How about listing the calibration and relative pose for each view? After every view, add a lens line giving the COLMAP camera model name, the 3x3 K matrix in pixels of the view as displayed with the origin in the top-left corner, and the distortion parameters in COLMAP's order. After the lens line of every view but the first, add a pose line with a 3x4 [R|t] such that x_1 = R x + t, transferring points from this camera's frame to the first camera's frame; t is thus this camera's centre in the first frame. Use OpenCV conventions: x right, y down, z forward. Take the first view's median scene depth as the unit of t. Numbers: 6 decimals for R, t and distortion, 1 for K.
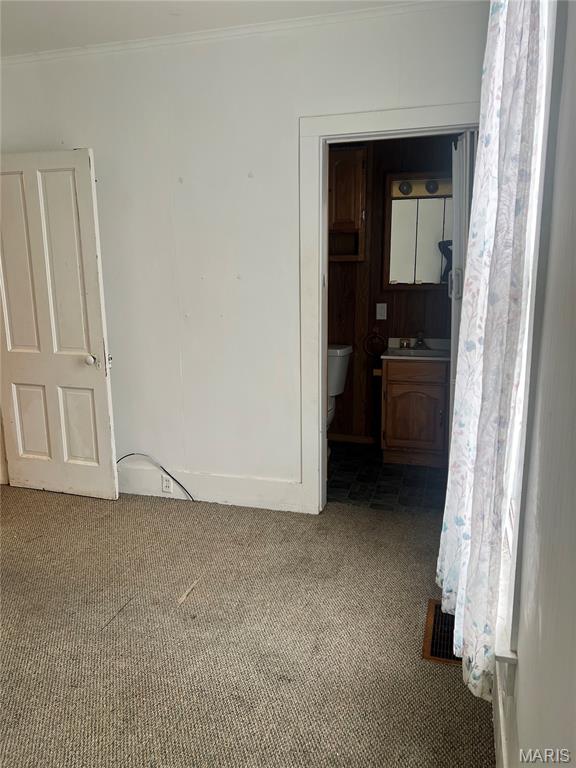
lens RADIAL K [[587.5, 0, 284.1], [0, 587.5, 378.8], [0, 0, 1]] dist [0.064499, -0.062481]
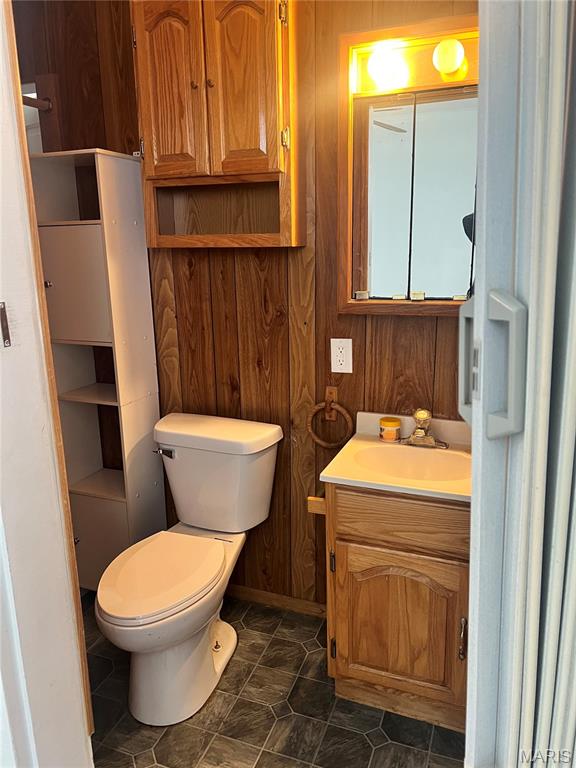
lens RADIAL K [[578.4, 0, 290.8], [0, 578.4, 386.9], [0, 0, 1]] dist [0.081230, -0.100578]
pose [[0.996829, 0.008228, -0.079152, 0.170180], [-0.004799, 0.999045, 0.043420, -0.114979], [0.079434, -0.042902, 0.995916, 0.569603]]
